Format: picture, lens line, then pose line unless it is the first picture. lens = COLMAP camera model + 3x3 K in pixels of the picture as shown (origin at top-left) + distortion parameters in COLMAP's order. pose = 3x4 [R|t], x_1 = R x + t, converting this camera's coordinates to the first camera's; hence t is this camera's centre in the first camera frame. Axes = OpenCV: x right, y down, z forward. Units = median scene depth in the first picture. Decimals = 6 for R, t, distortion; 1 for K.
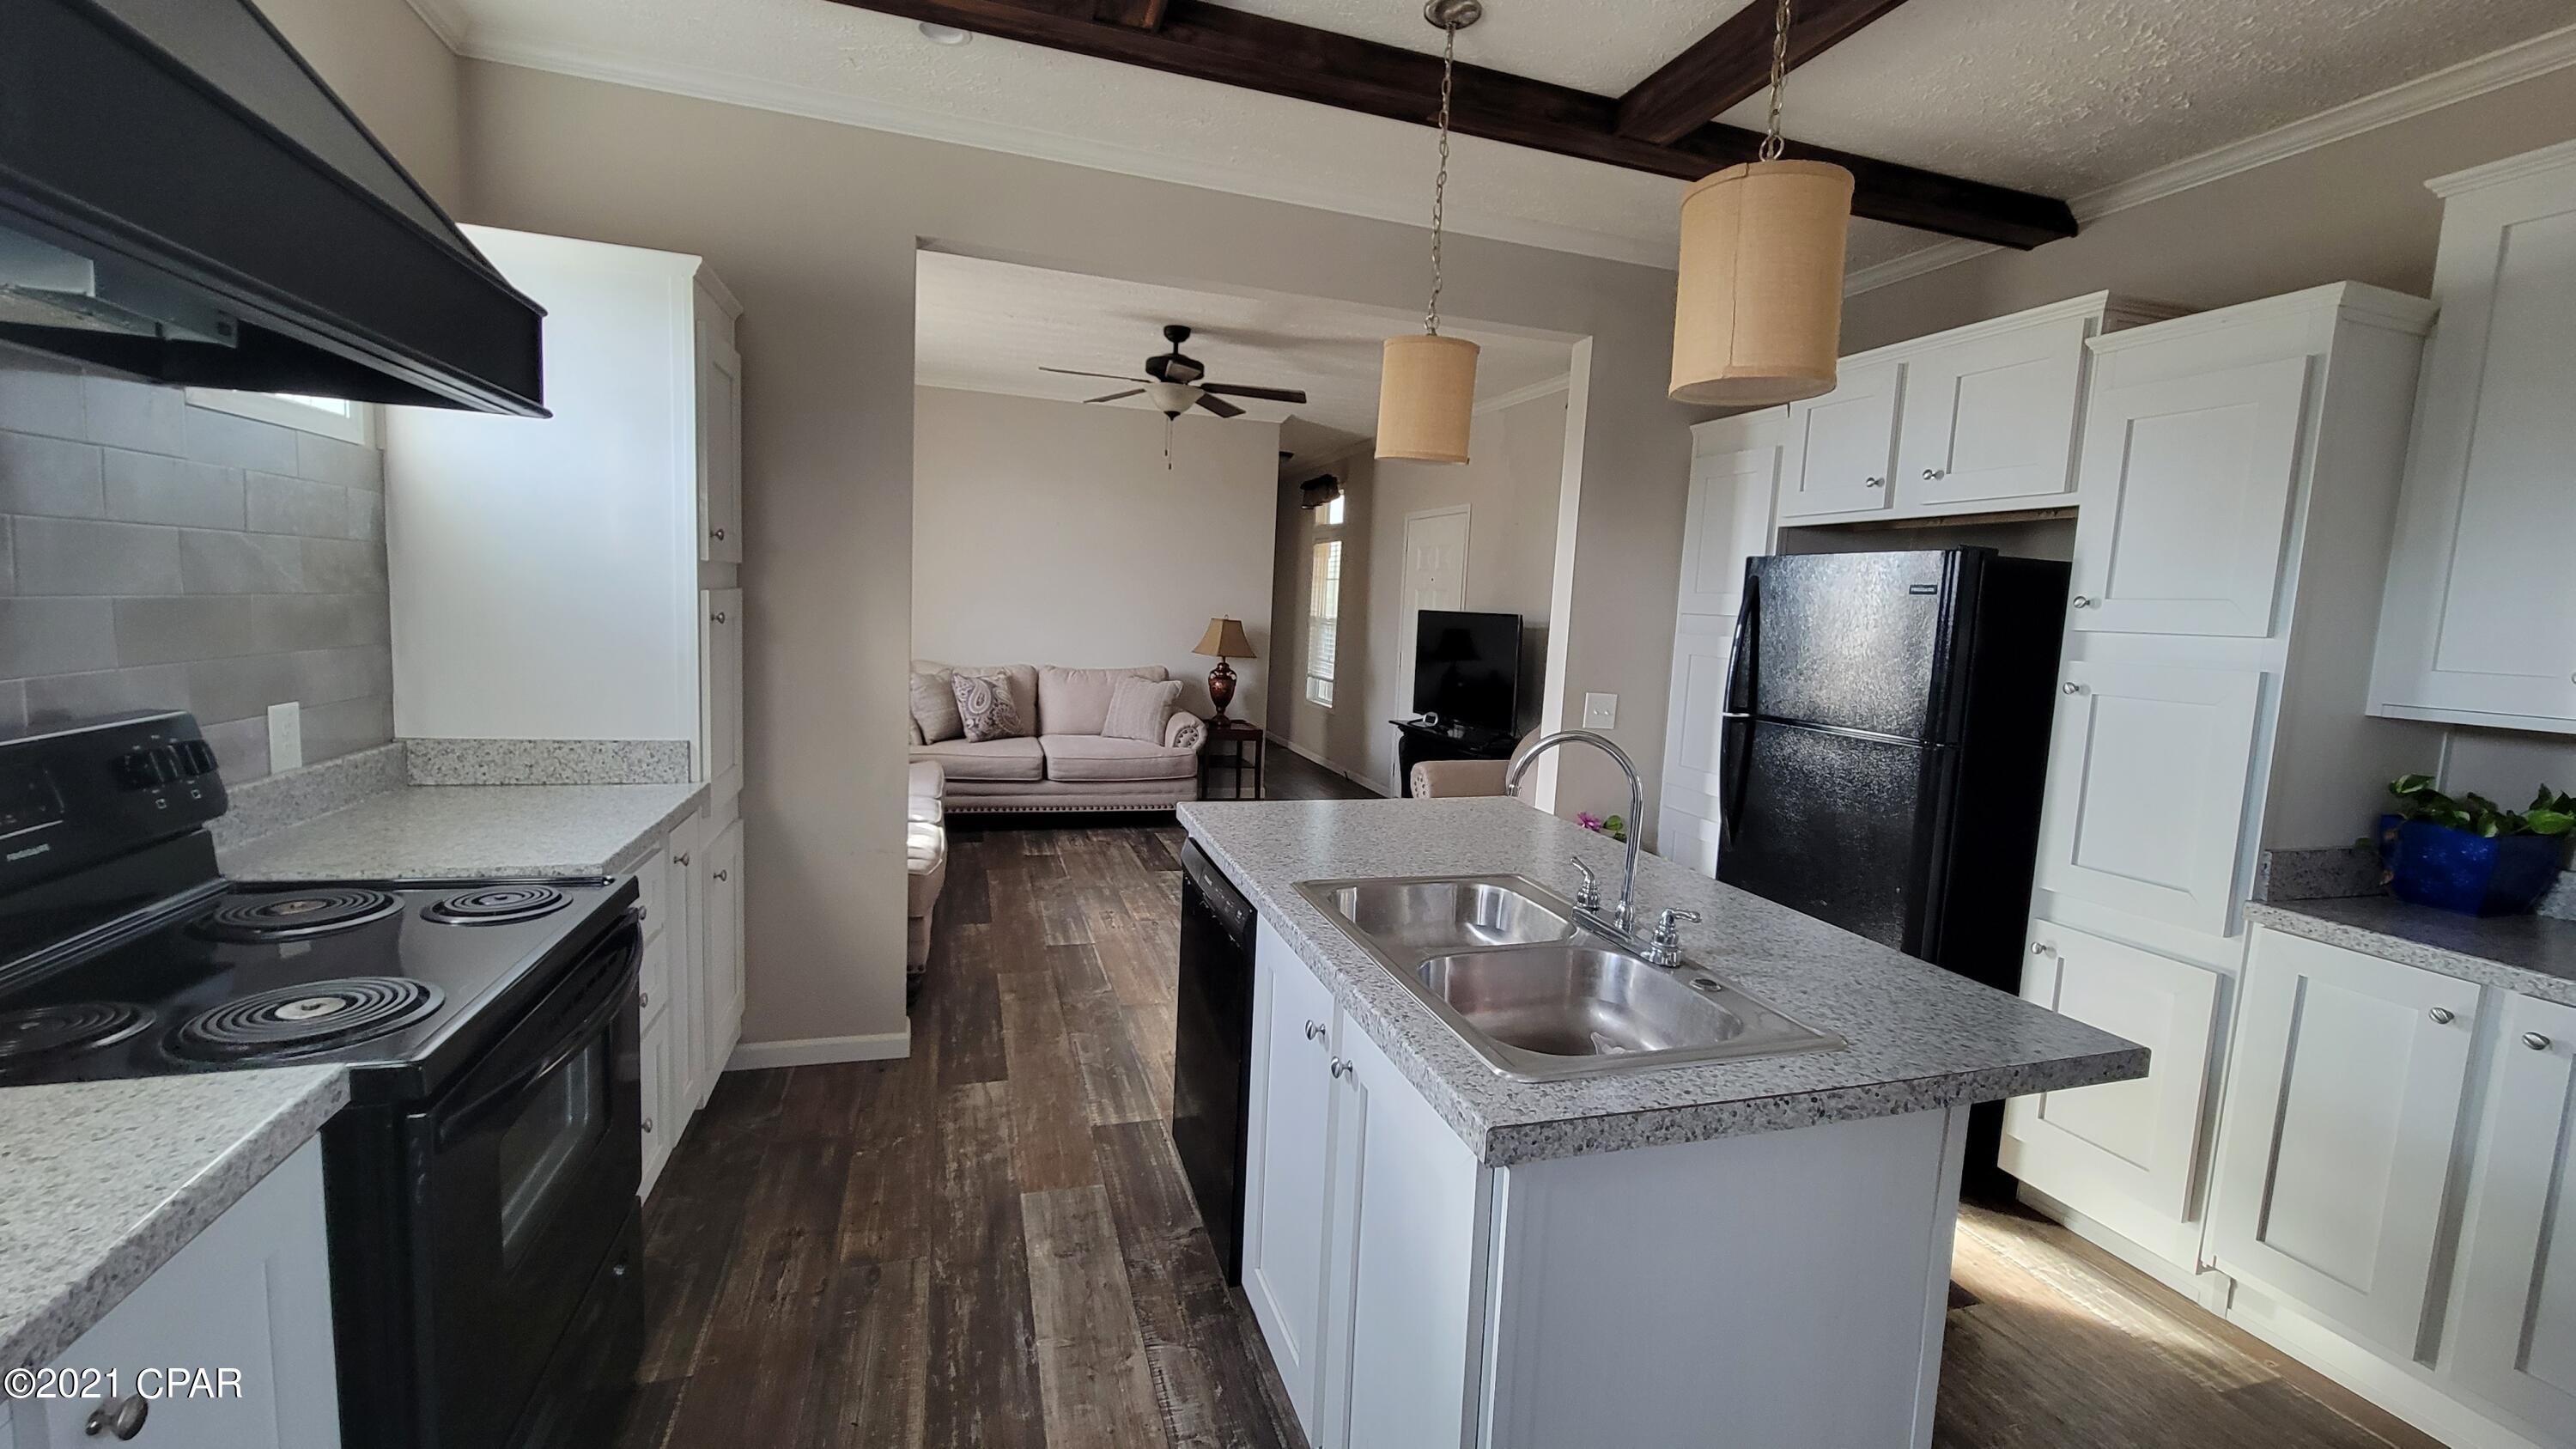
lens RADIAL K [[1053.8, 0, 1310.5], [0, 1053.8, 720.7], [0, 0, 1]] dist [0.002777, 0.000652]
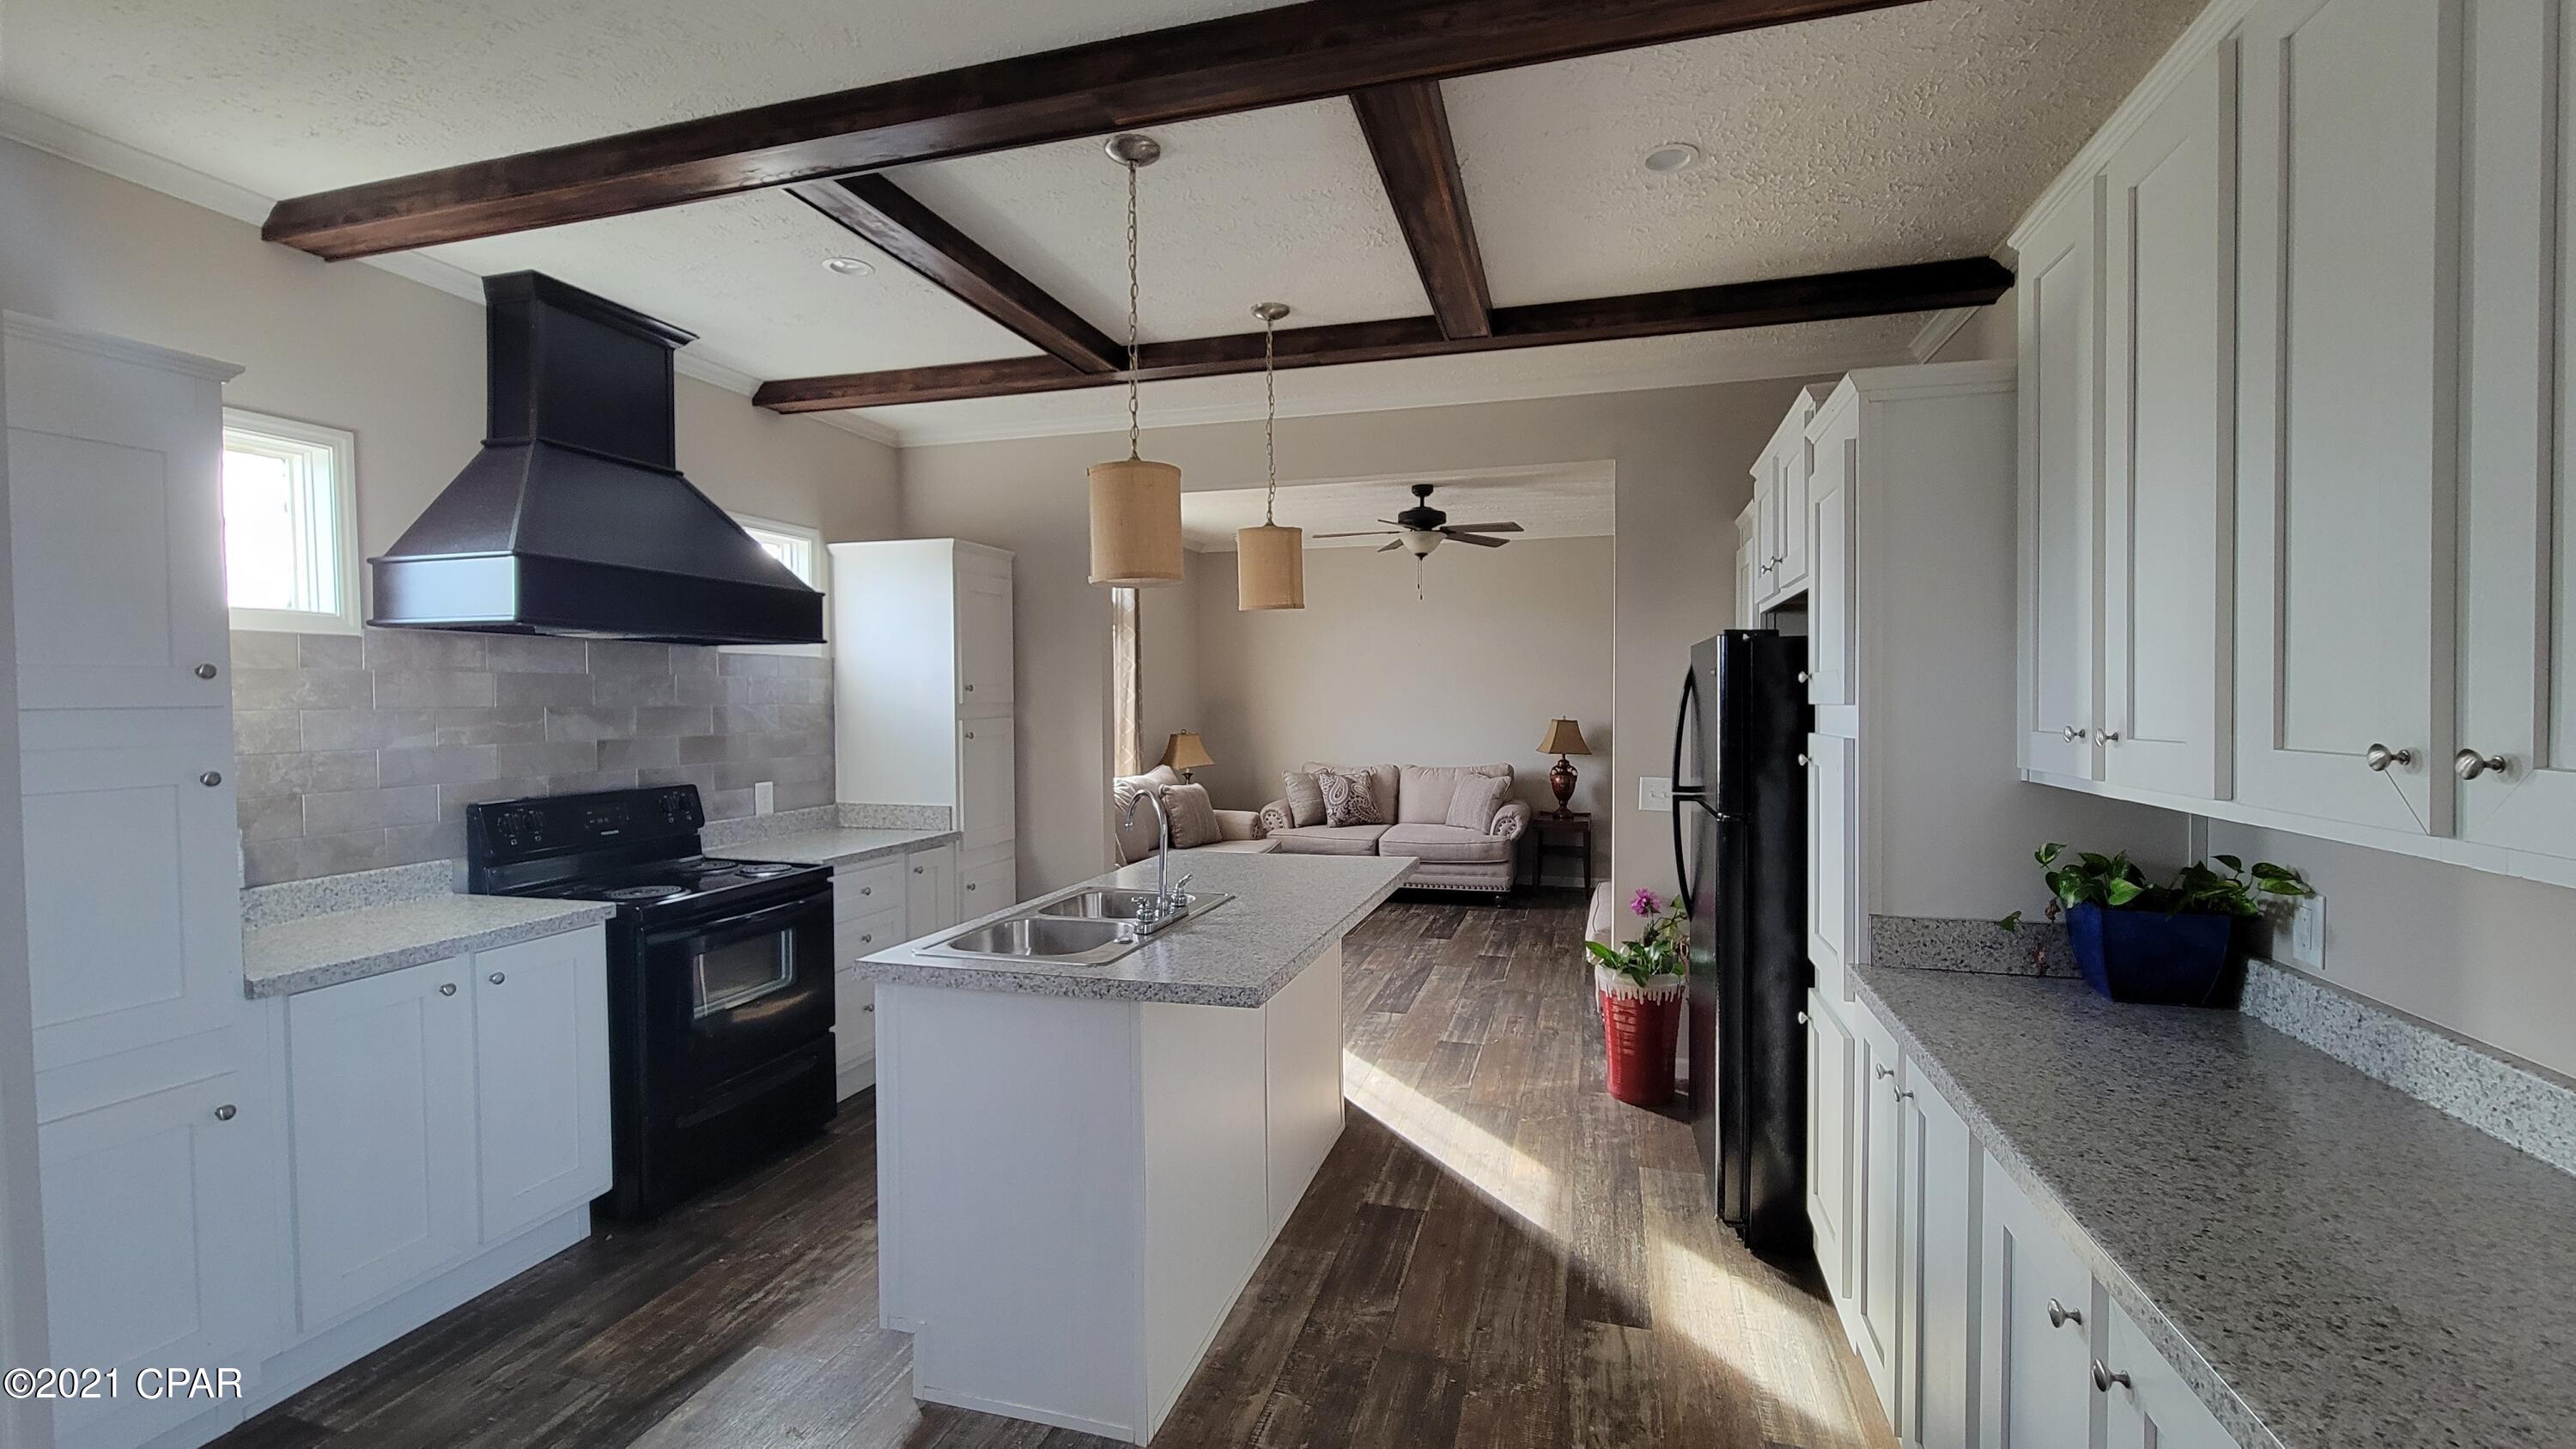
lens RADIAL K [[1053.8, 0, 1310.5], [0, 1053.8, 720.7], [0, 0, 1]] dist [0.002777, 0.000652]
pose [[0.830543, -0.041176, -0.555430, 0.352455], [-0.014666, 0.995301, -0.095716, 0.014748], [0.556761, 0.087642, 0.826037, -0.049333]]
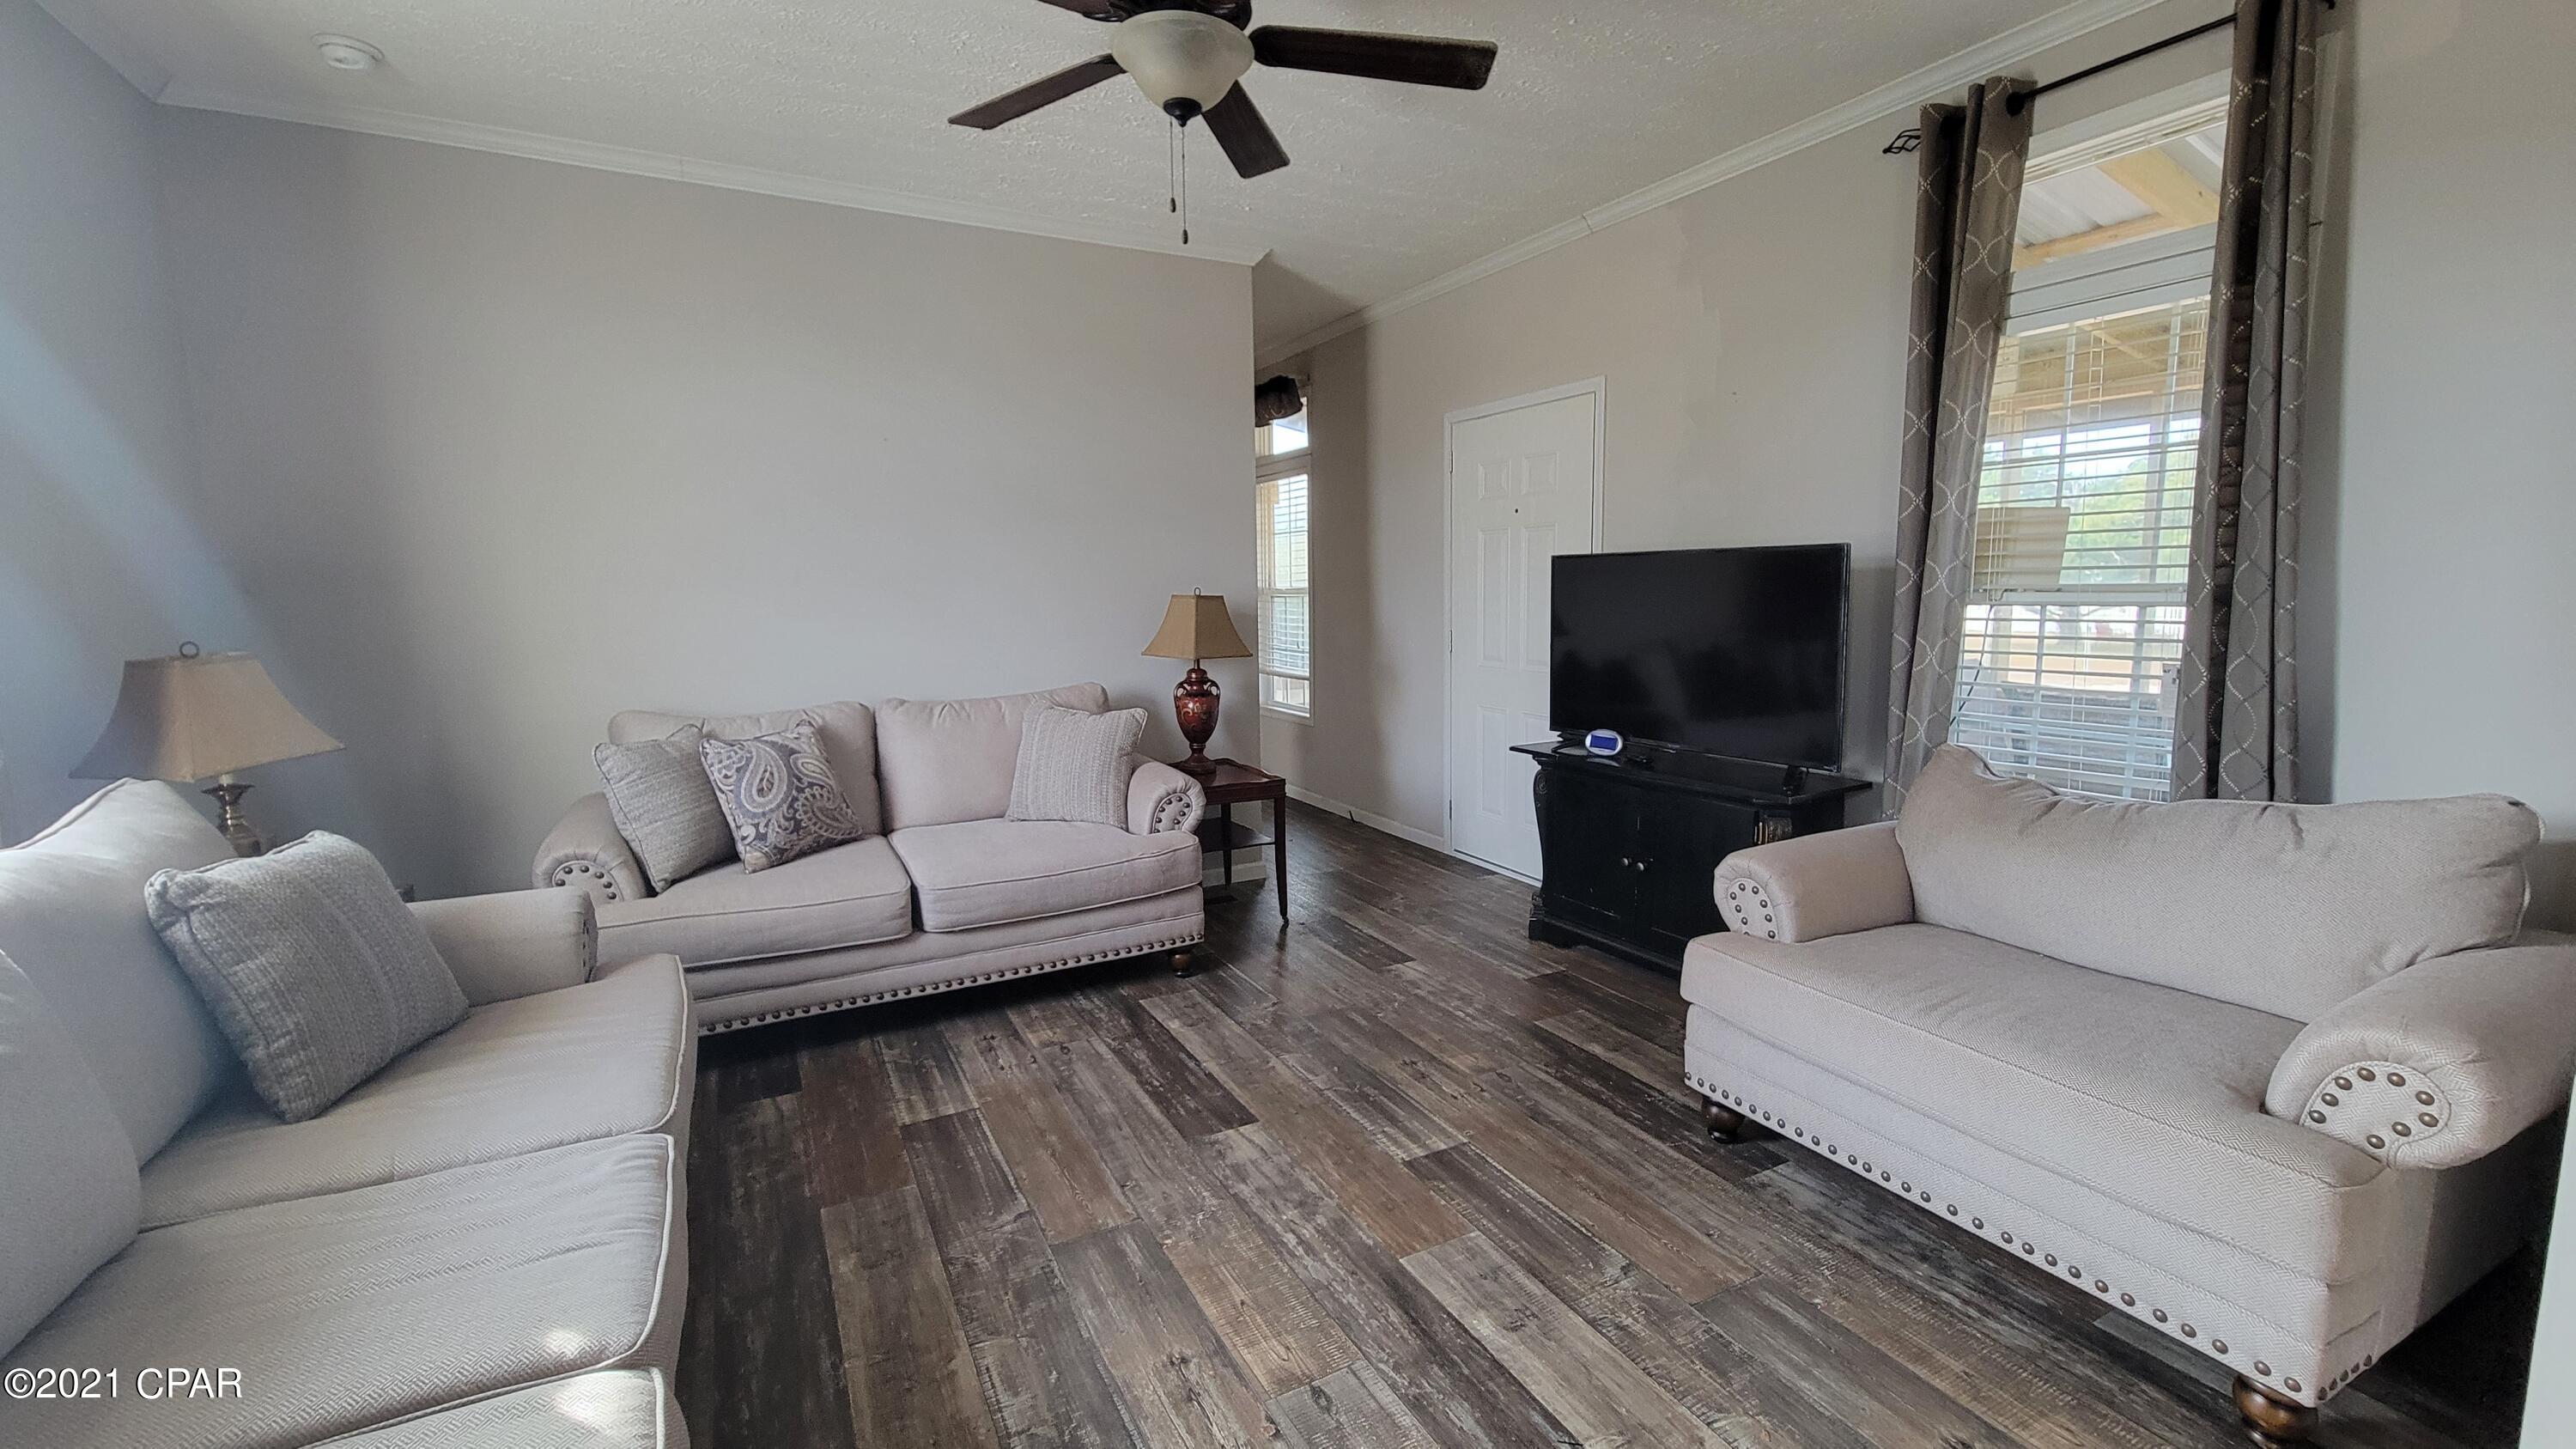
lens RADIAL K [[1053.8, 0, 1310.5], [0, 1053.8, 720.7], [0, 0, 1]] dist [0.002777, 0.000652]
pose [[0.981695, -0.084858, 0.170509, -0.142981], [0.081145, 0.996291, 0.028641, -0.043302], [-0.172307, -0.014281, 0.984940, 0.465600]]
